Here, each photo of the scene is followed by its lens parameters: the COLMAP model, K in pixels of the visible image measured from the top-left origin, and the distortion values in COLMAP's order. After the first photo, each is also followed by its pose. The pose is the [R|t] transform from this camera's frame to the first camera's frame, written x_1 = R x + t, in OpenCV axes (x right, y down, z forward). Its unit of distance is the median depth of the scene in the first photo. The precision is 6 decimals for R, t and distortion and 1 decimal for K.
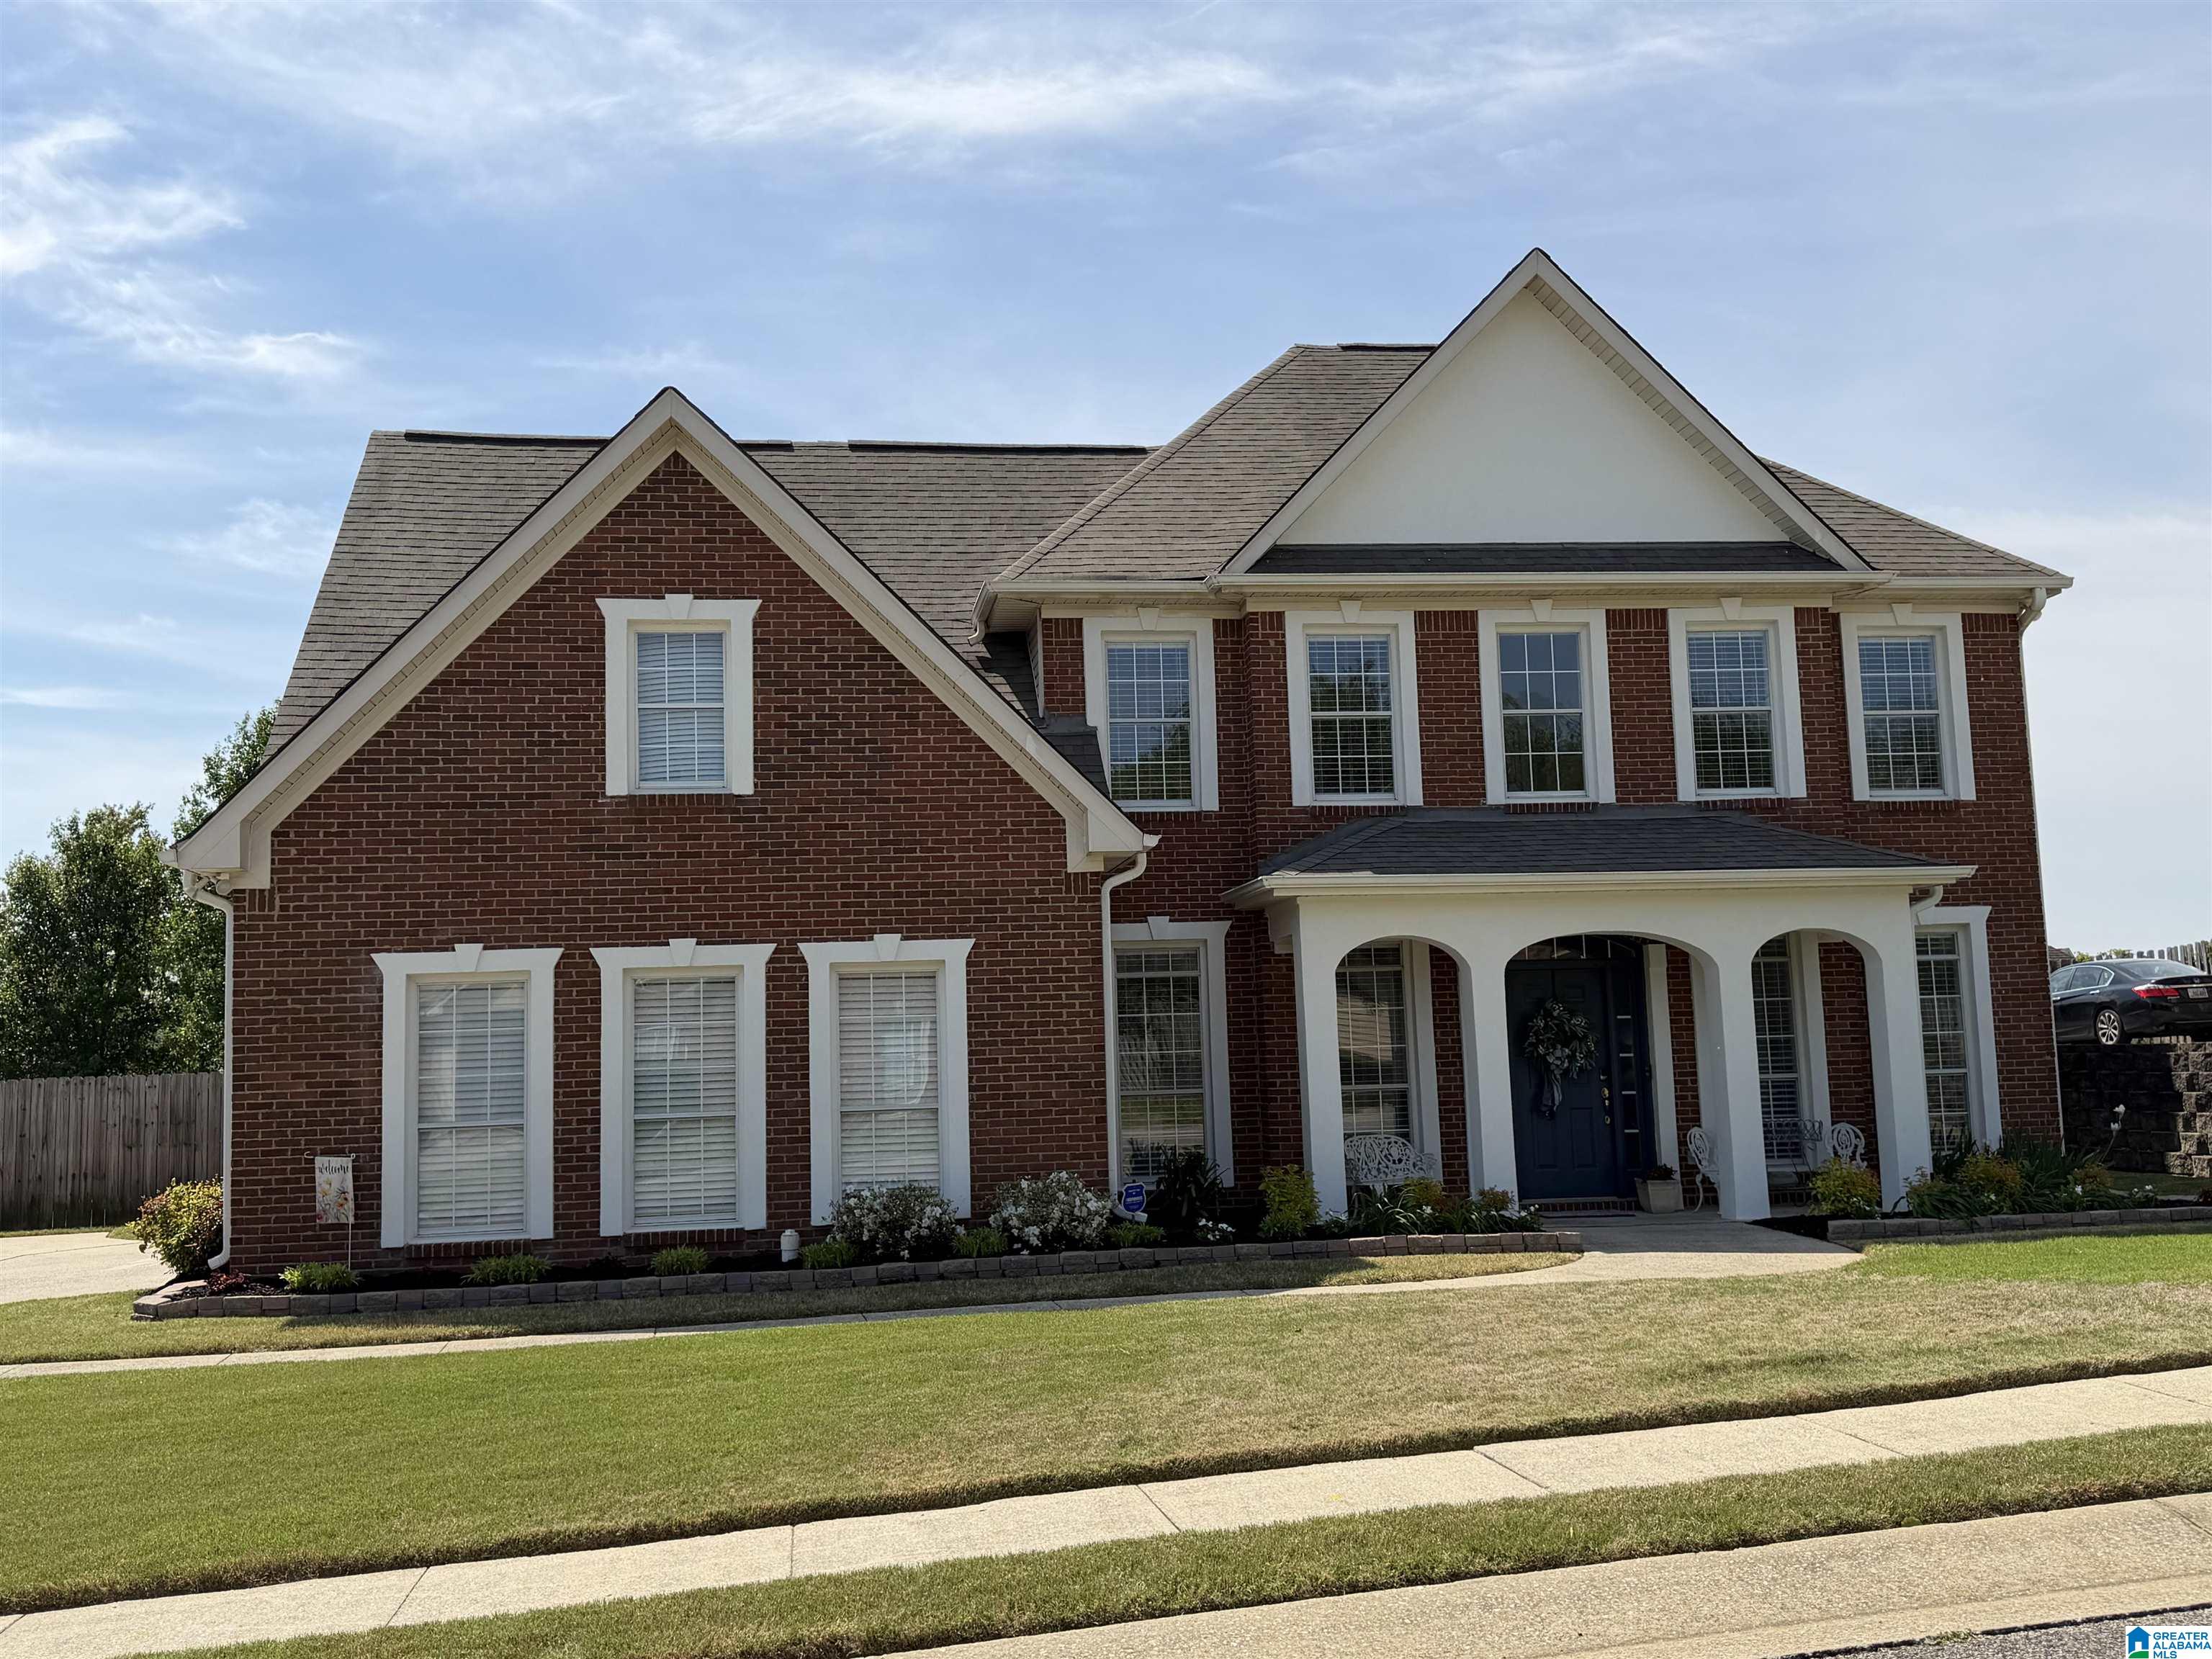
lens RADIAL K [[1784.5, 0, 1106.0], [0, 1784.5, 829.5], [0, 0, 1]] dist [0.143998, -0.237409]
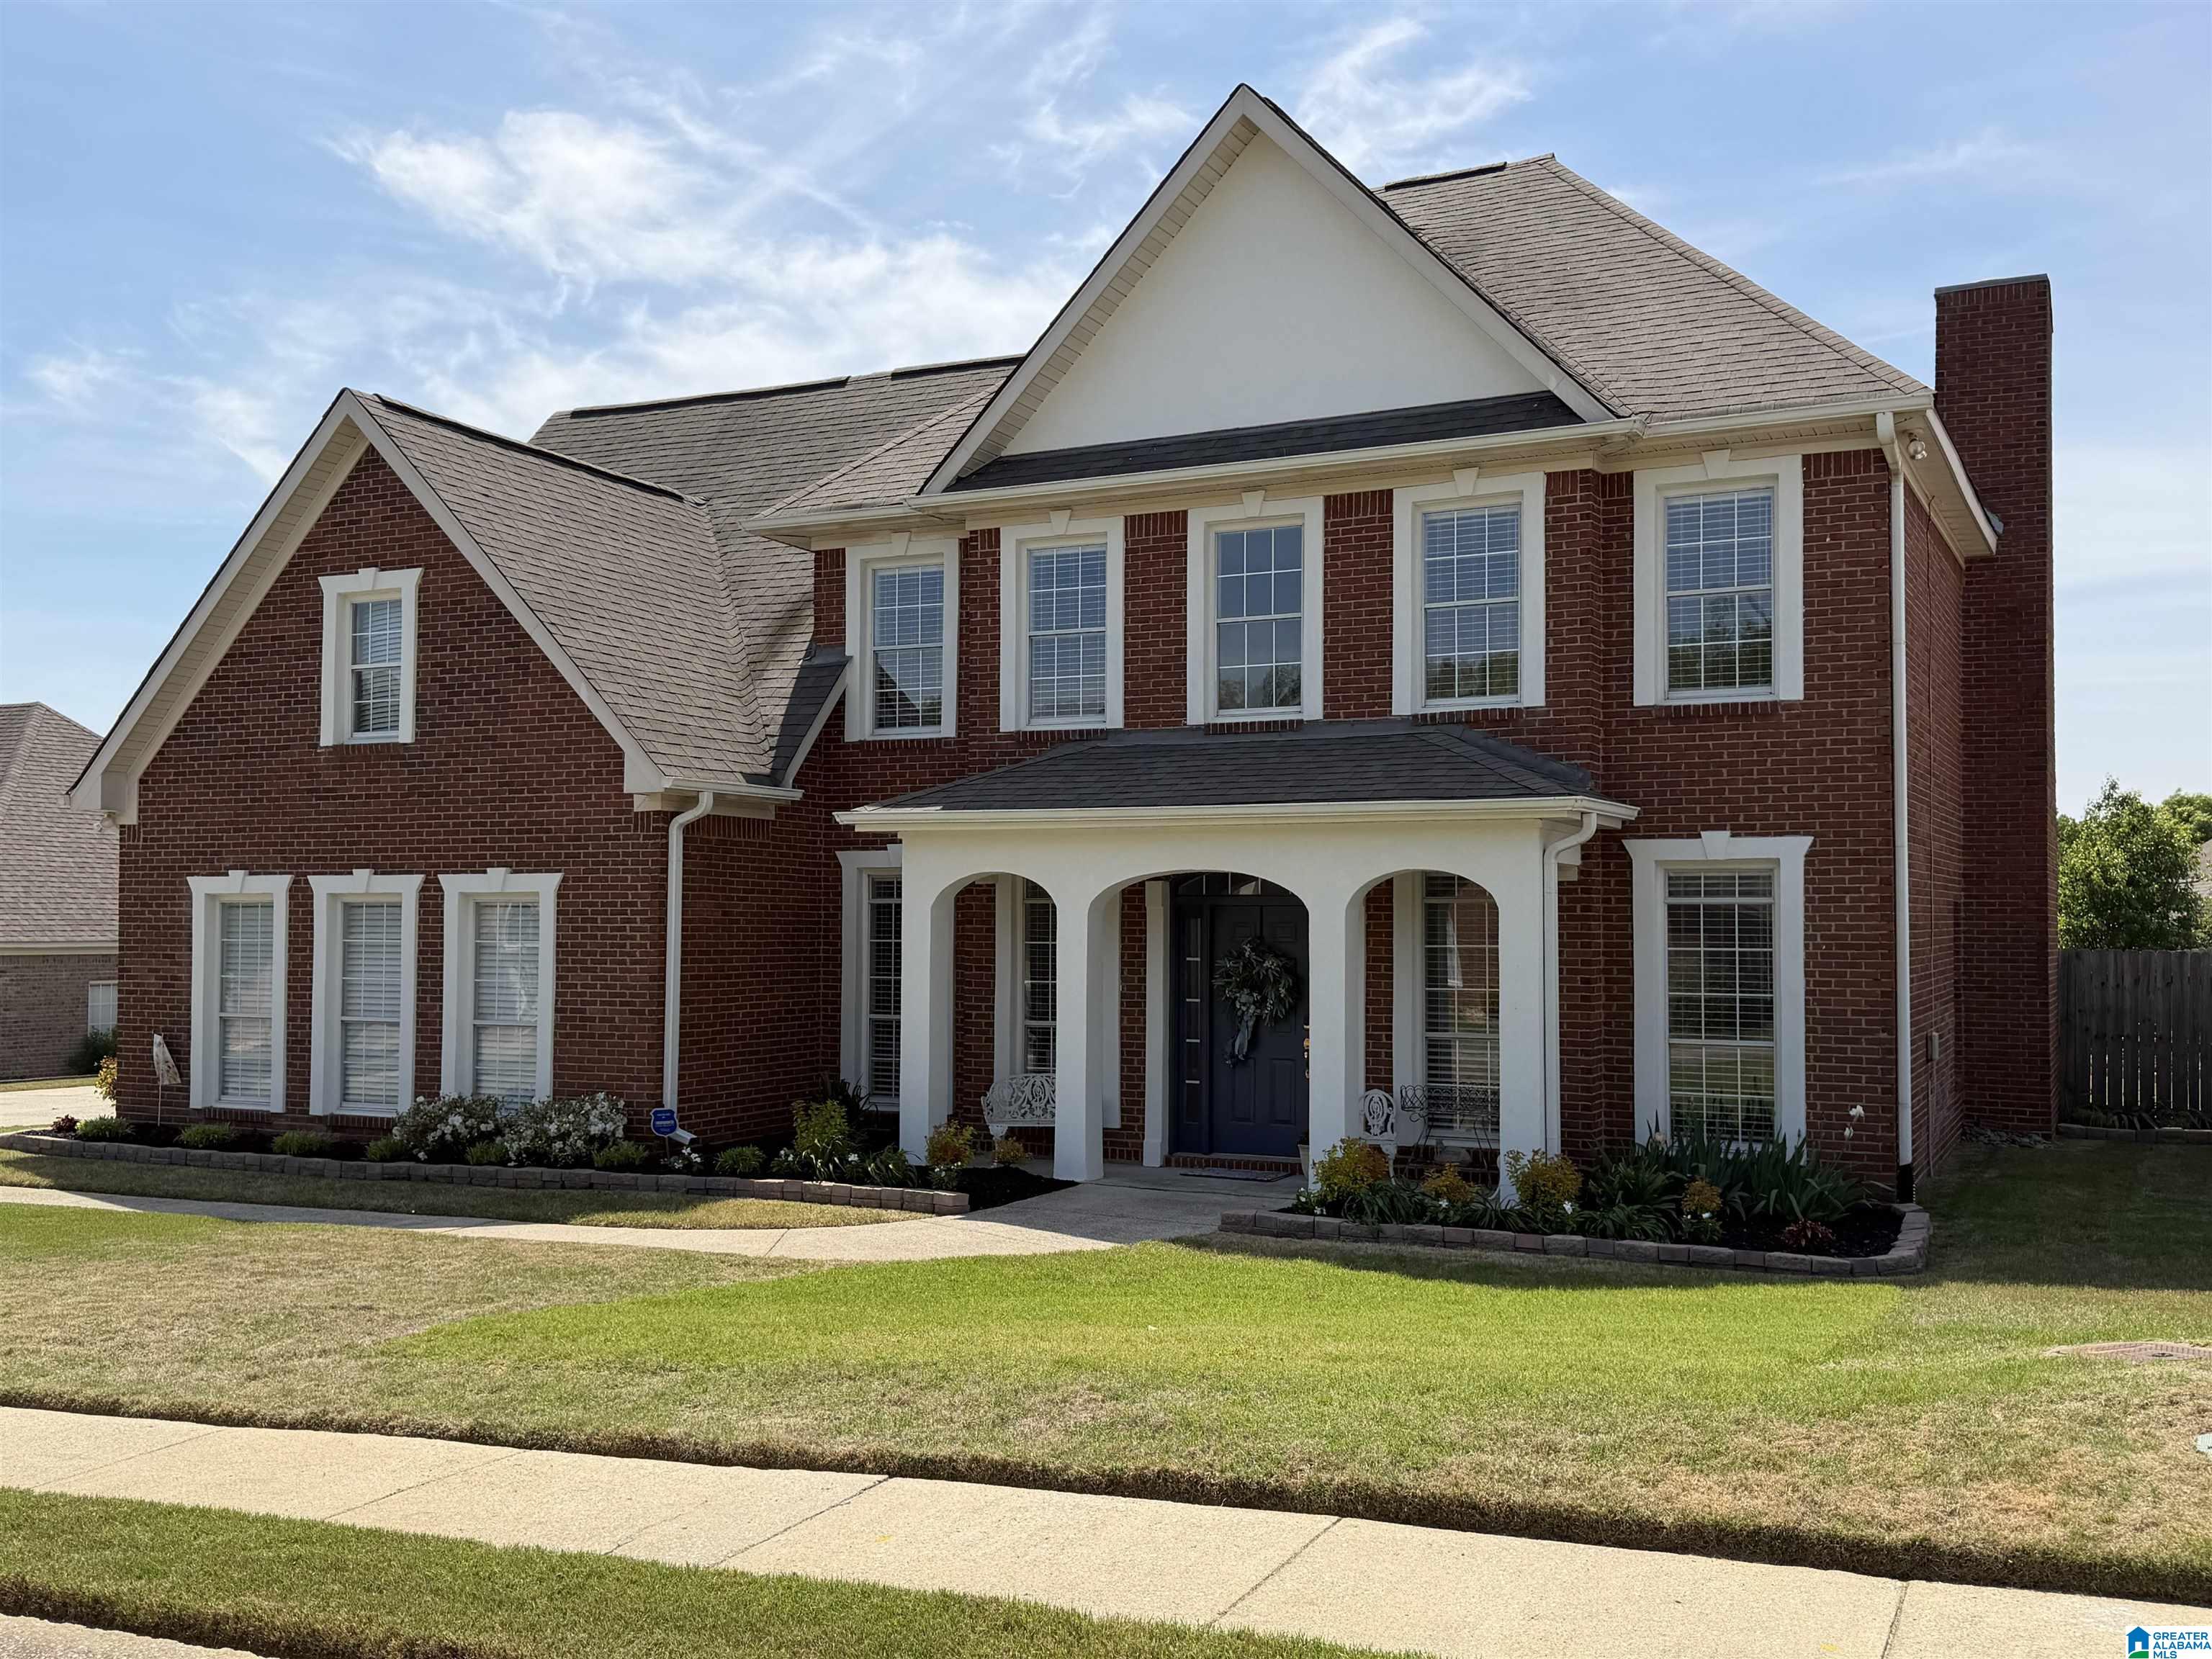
lens RADIAL K [[1784.5, 0, 1106.0], [0, 1784.5, 829.5], [0, 0, 1]] dist [0.143998, -0.237409]
pose [[0.866048, 0.005738, -0.499927, 0.691110], [0.031863, 0.997268, 0.066644, -0.024928], [0.498944, -0.073646, 0.863500, 0.205866]]
